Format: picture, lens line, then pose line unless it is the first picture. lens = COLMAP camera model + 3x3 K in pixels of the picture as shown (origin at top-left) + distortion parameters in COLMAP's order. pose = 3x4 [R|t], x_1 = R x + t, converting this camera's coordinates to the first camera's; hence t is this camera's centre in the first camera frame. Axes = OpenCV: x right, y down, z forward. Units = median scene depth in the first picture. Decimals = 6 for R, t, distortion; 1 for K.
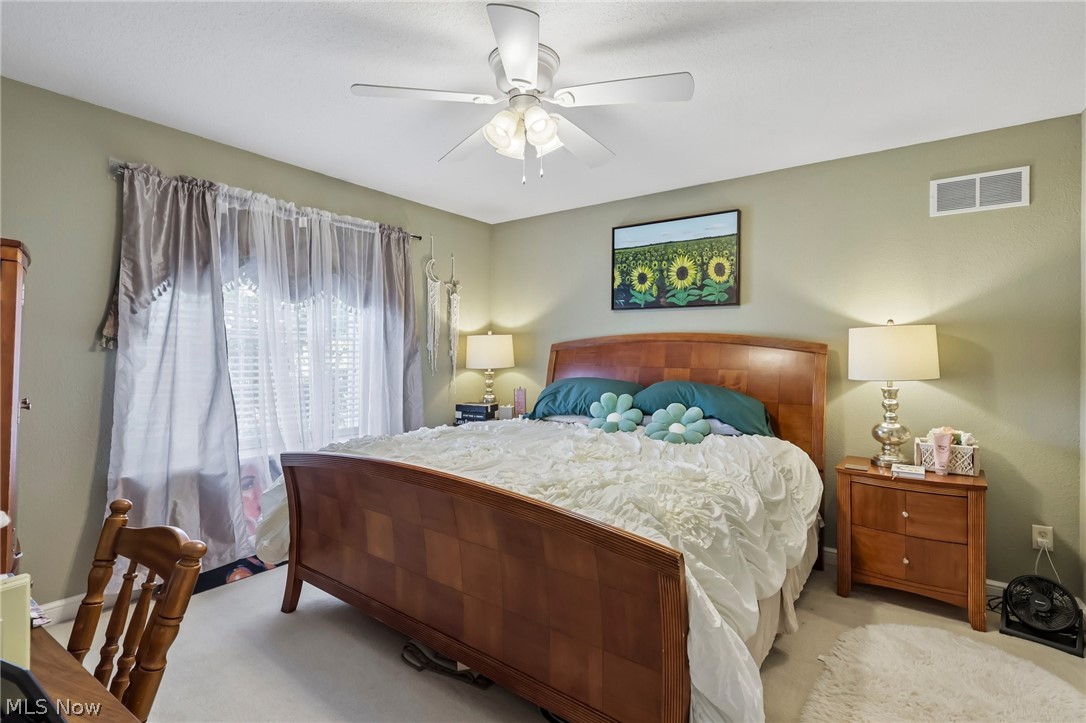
lens RADIAL K [[529.1, 0, 540.4], [0, 529.1, 355.7], [0, 0, 1]] dist [-0.010618, 0.000521]
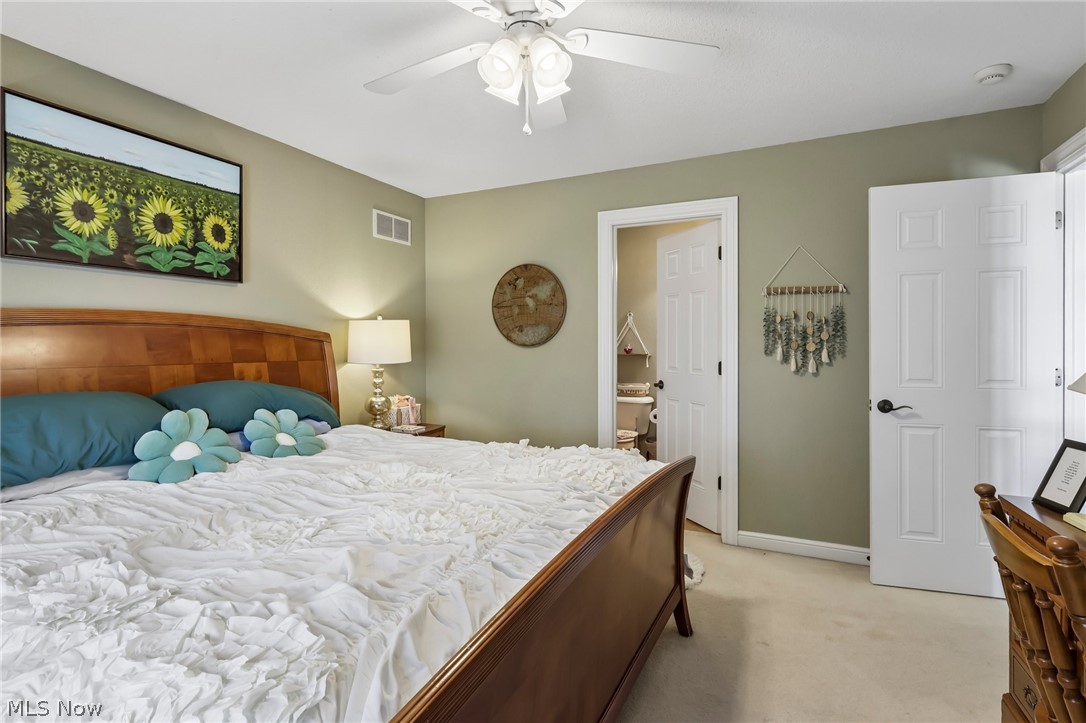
lens RADIAL K [[529.1, 0, 540.2], [0, 529.1, 350.2], [0, 0, 1]] dist [-0.010618, 0.000521]
pose [[-0.208087, -0.018310, 0.977939, -0.493942], [0.010148, 0.999731, 0.020877, -0.004545], [-0.978058, 0.014269, -0.207845, 0.687094]]
